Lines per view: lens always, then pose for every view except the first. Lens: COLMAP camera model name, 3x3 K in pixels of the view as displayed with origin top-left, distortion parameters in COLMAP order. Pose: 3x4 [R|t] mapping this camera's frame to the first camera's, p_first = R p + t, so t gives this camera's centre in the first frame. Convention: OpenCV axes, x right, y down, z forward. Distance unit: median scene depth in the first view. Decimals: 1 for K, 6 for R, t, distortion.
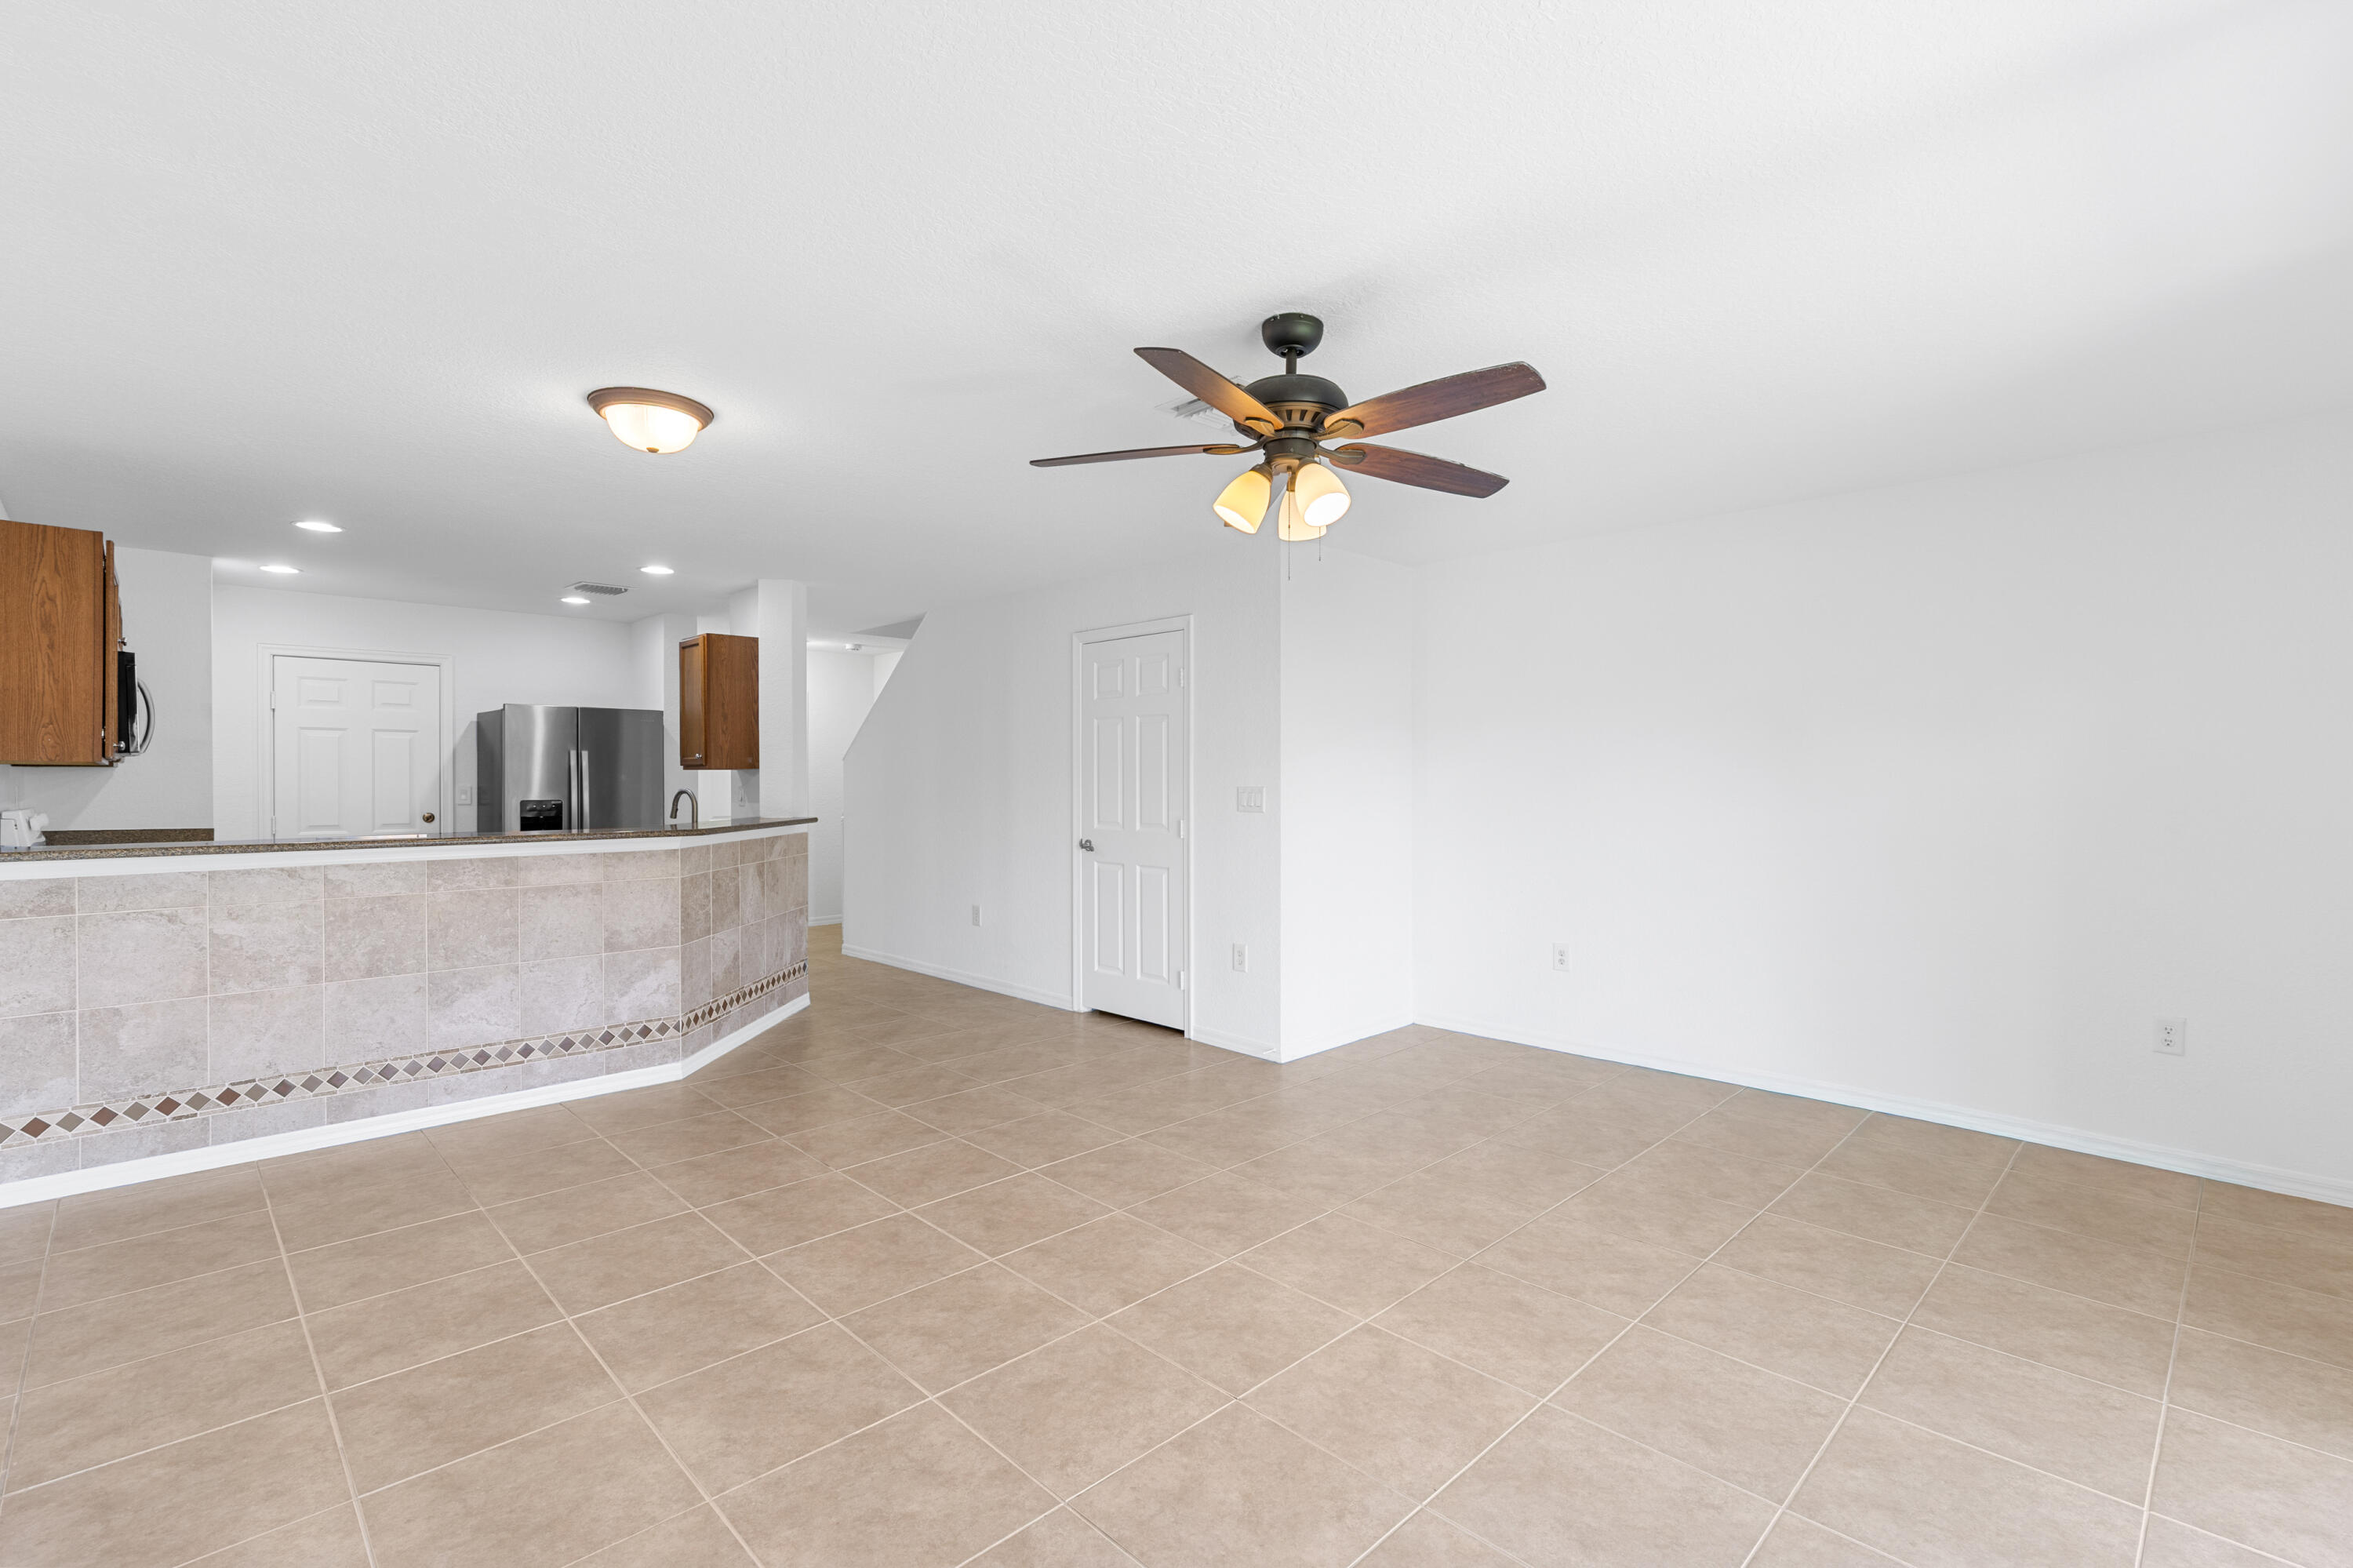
lens RADIAL K [[1061.6, 0, 1178.0], [0, 1061.6, 782.6], [0, 0, 1]] dist [0.005151, -0.000708]
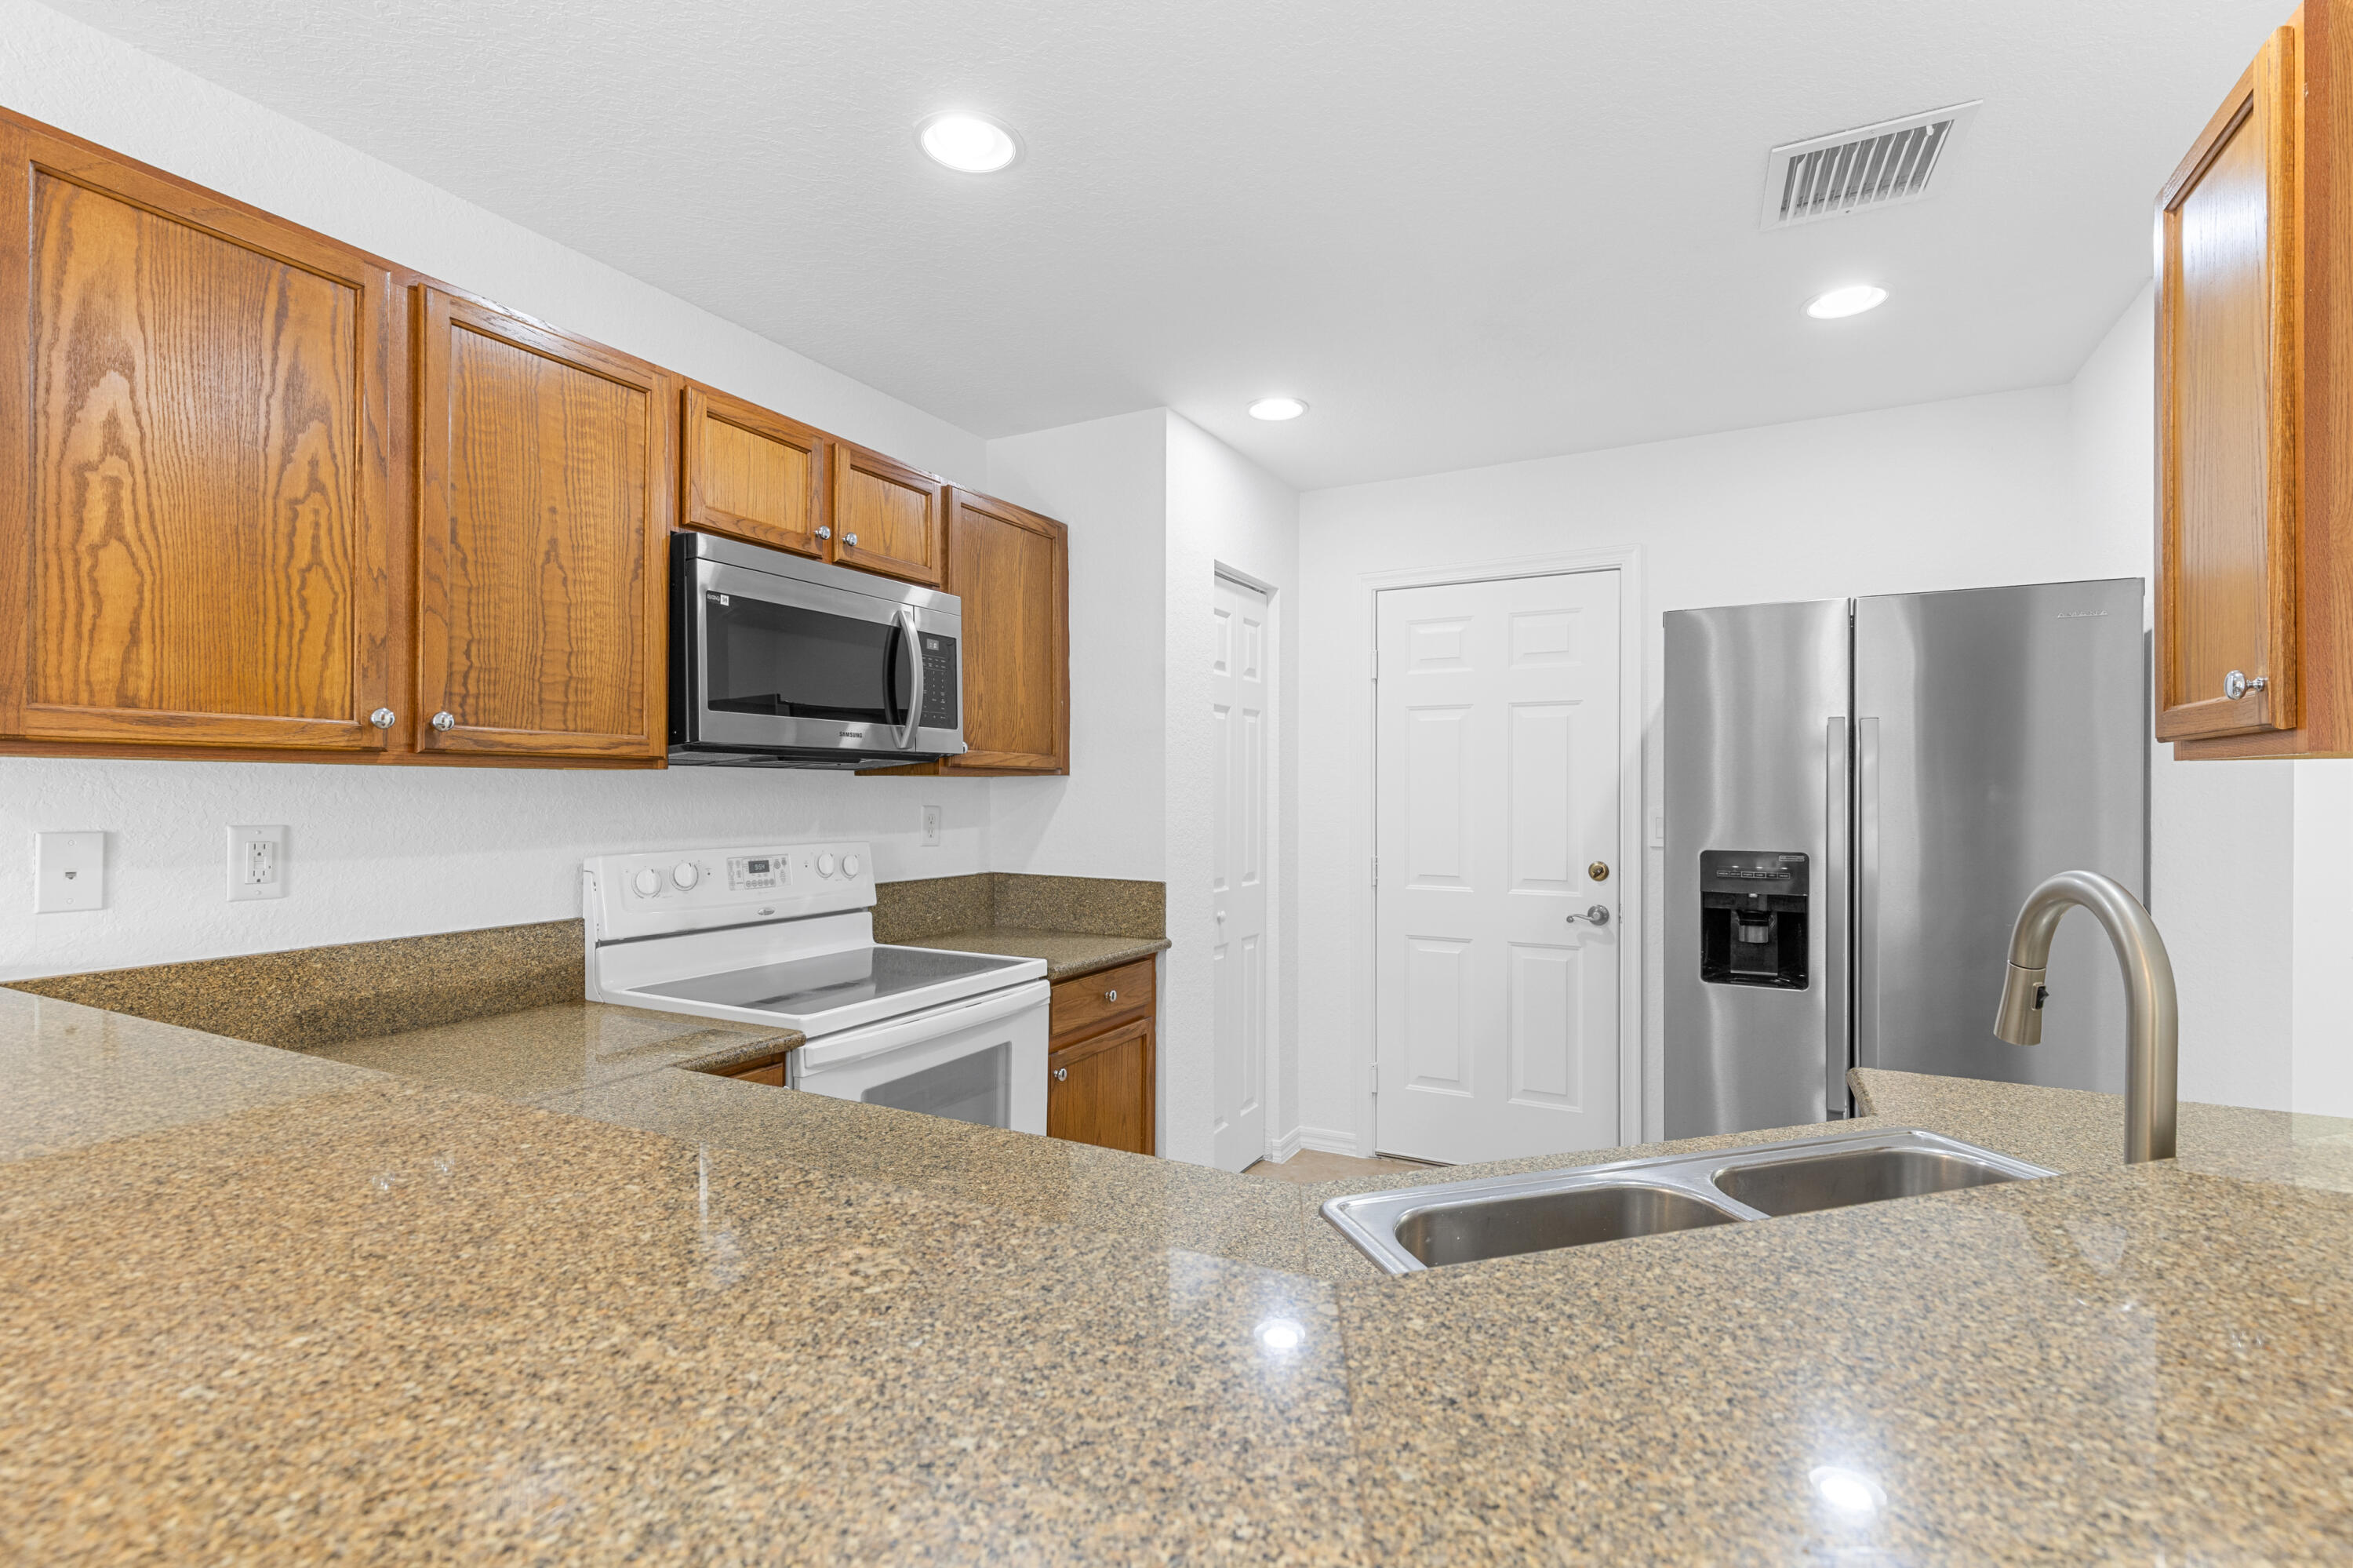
lens RADIAL K [[1061.6, 0, 1188.8], [0, 1061.6, 780.7], [0, 0, 1]] dist [0.005151, -0.000708]
pose [[0.325162, -0.010395, -0.945601, -0.458670], [-0.003566, 0.999919, -0.012218, -0.005799], [0.945652, 0.007345, 0.325099, 1.026232]]
